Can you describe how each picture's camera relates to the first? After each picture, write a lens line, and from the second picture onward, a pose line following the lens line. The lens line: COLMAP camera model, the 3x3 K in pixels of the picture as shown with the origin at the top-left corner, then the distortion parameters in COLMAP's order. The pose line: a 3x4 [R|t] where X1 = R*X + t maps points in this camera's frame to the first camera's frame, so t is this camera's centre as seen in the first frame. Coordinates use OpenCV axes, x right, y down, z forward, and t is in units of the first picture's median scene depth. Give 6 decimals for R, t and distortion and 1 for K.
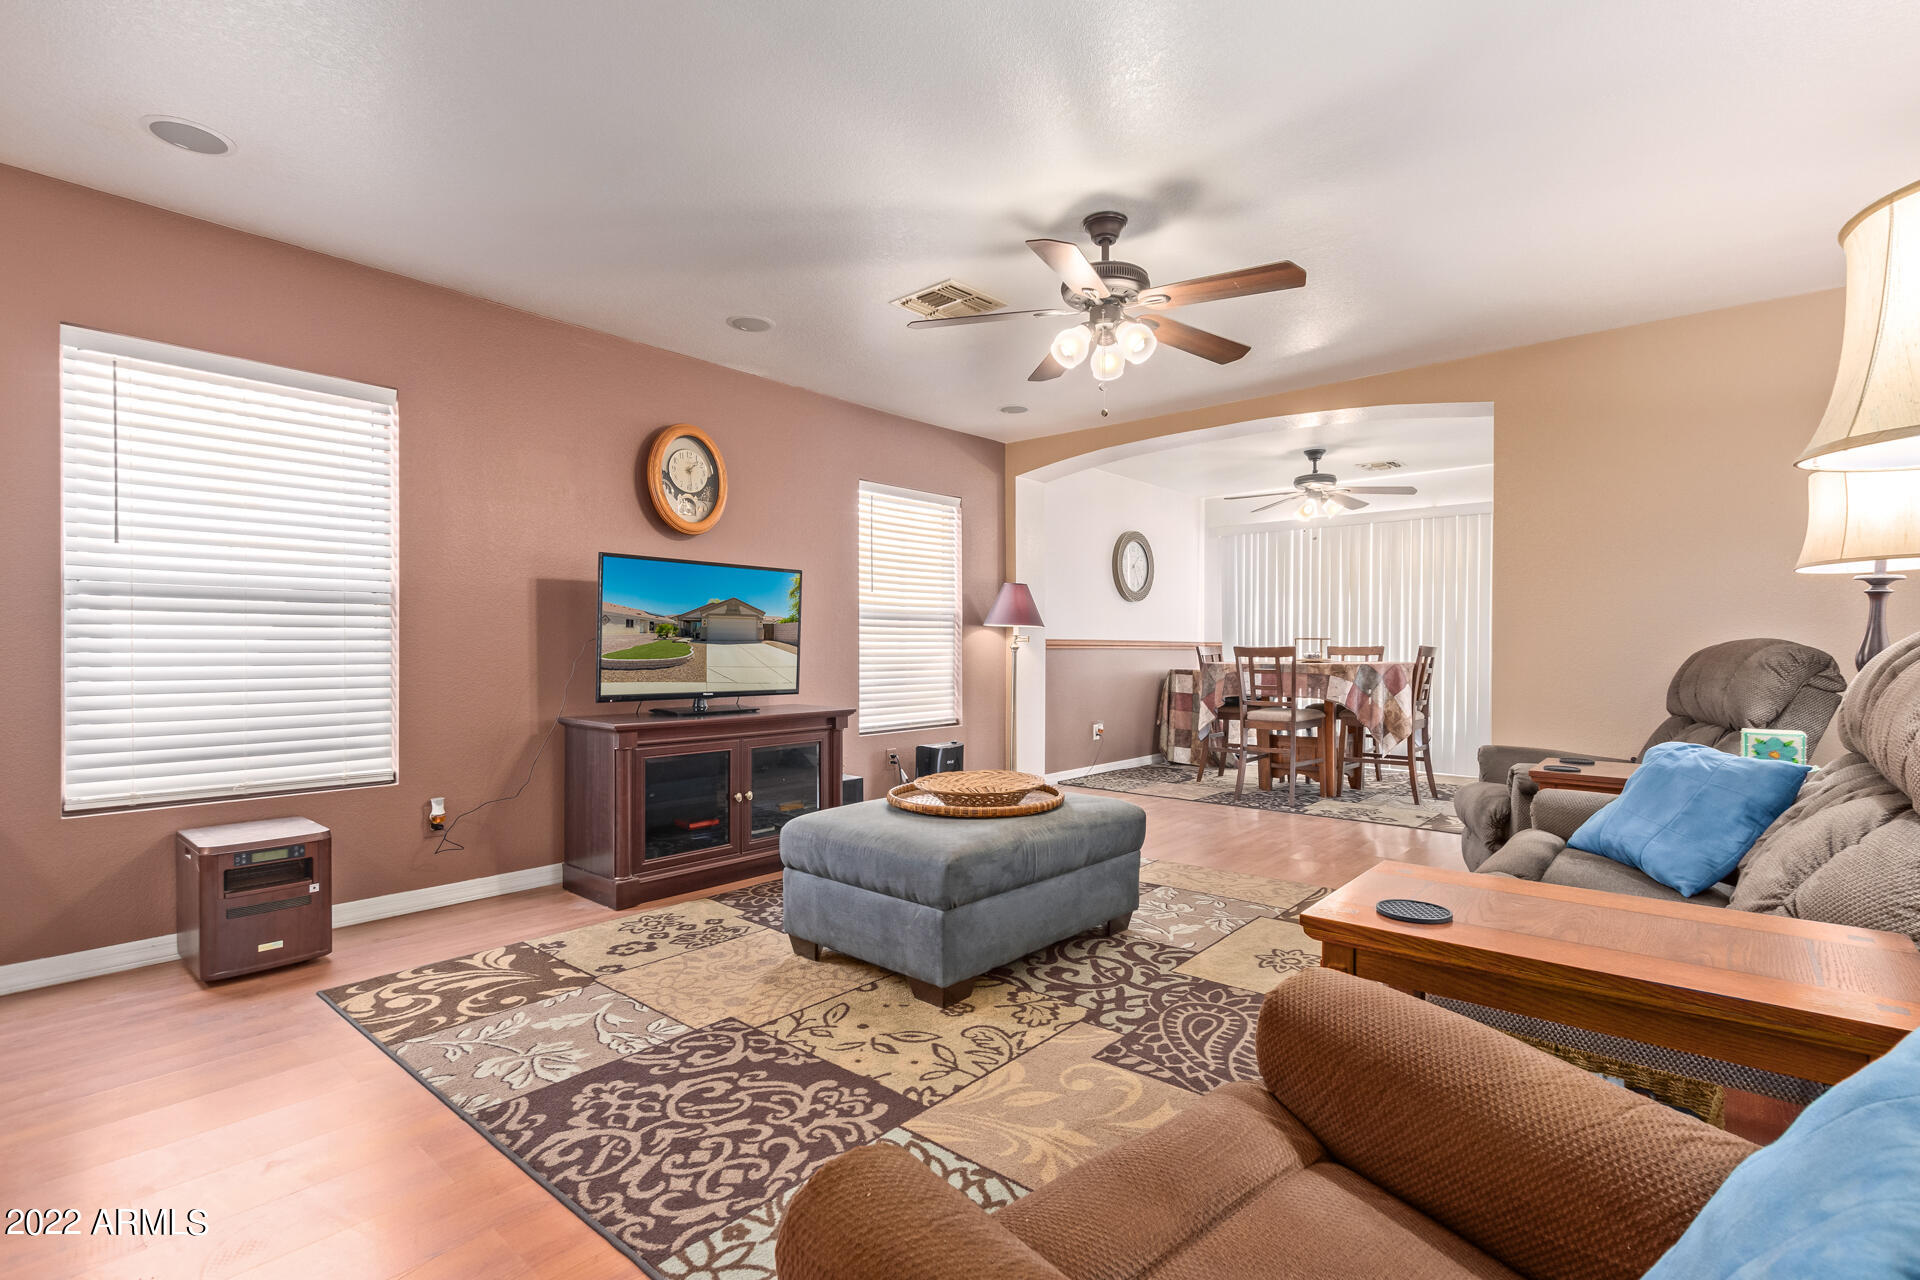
lens RADIAL K [[879.3, 0, 1002.9], [0, 879.3, 653.7], [0, 0, 1]] dist [0.007712, -0.000072]
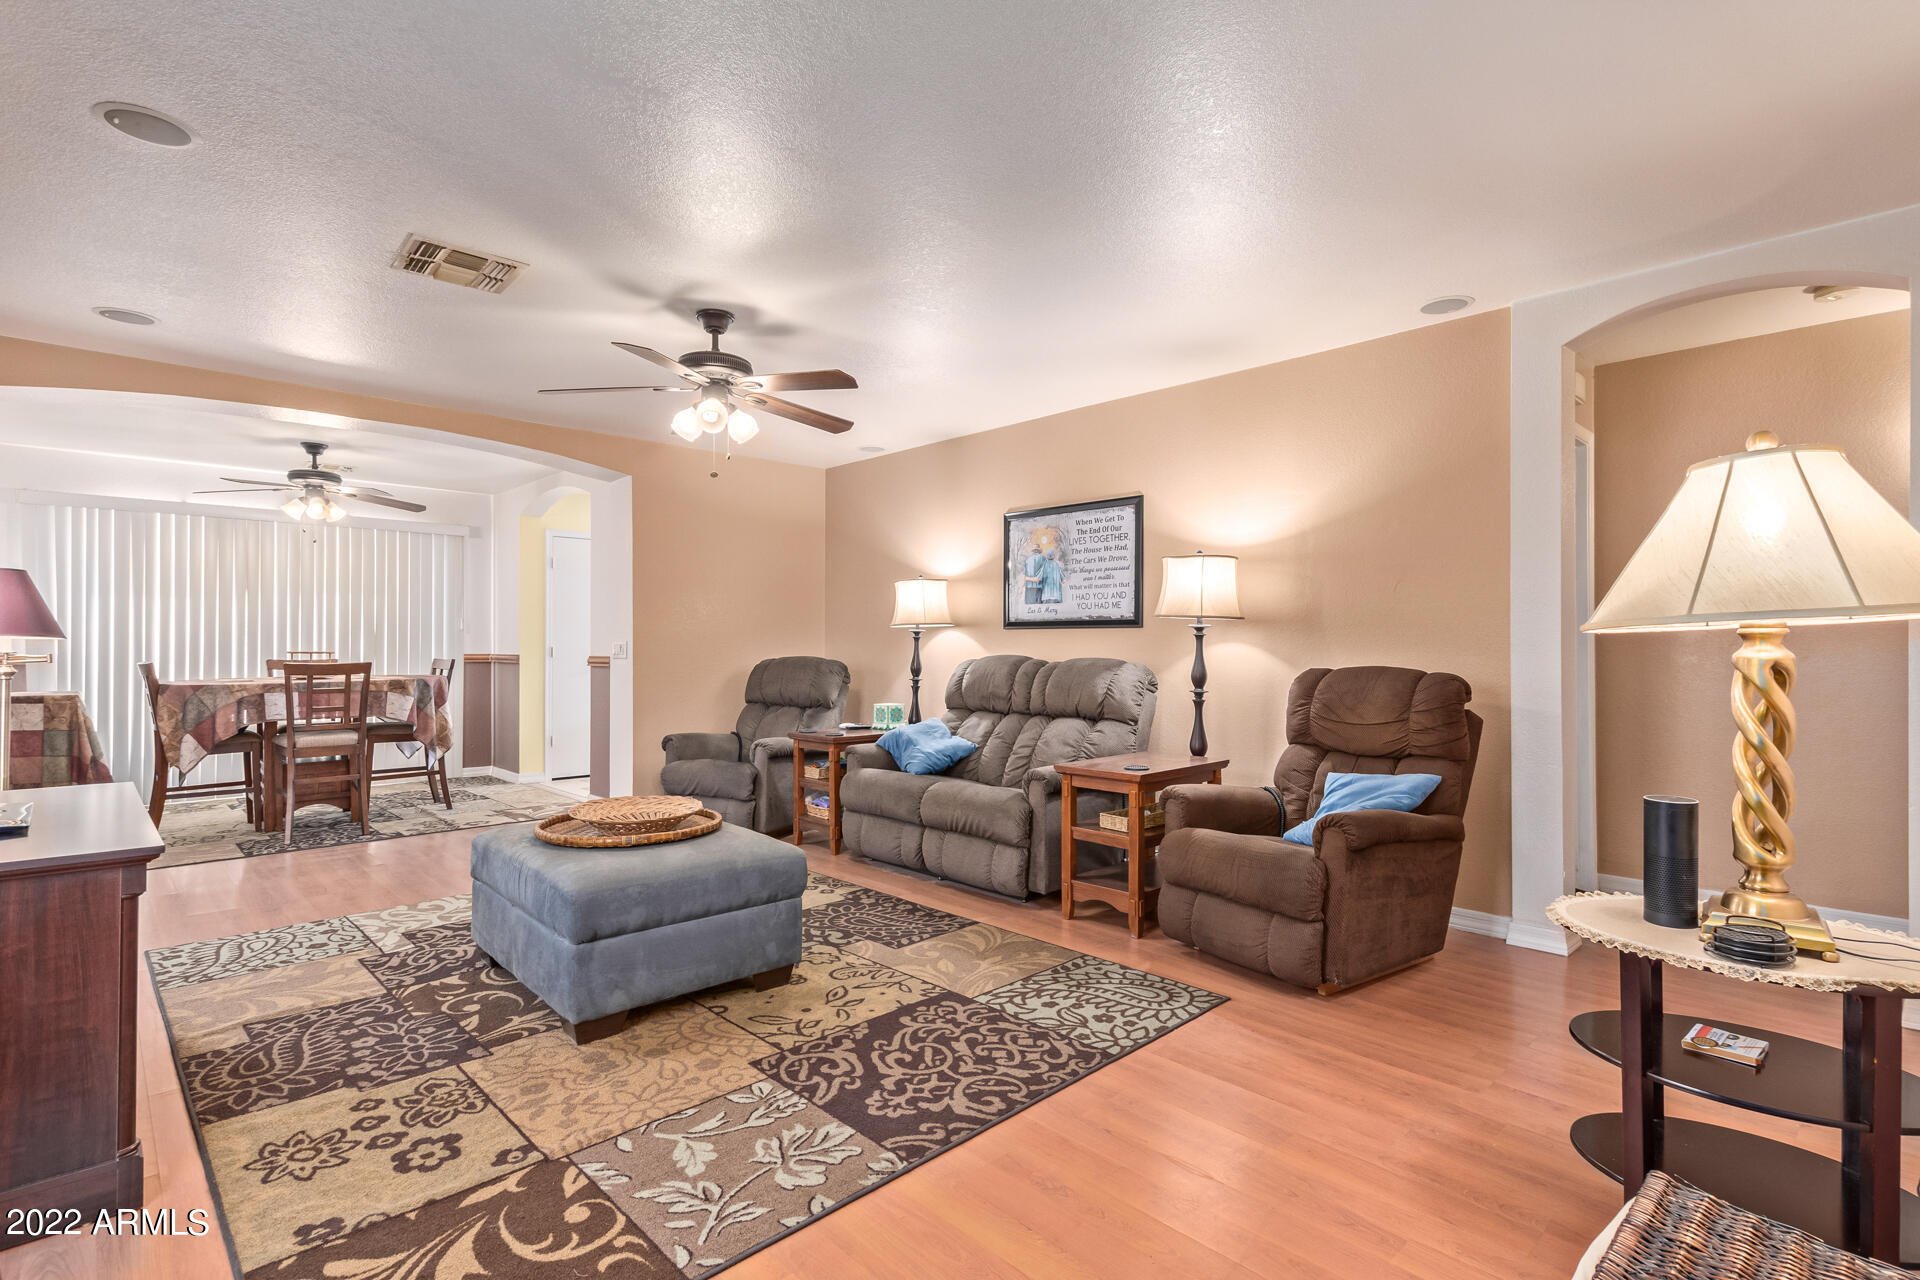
lens RADIAL K [[879.3, 0, 953.2], [0, 879.3, 641.9], [0, 0, 1]] dist [0.007712, -0.000072]
pose [[0.132710, 0.007280, 0.991128, -1.291871], [0.007326, 0.999939, -0.008325, -0.044405], [-0.991128, 0.008365, 0.132648, 0.667314]]
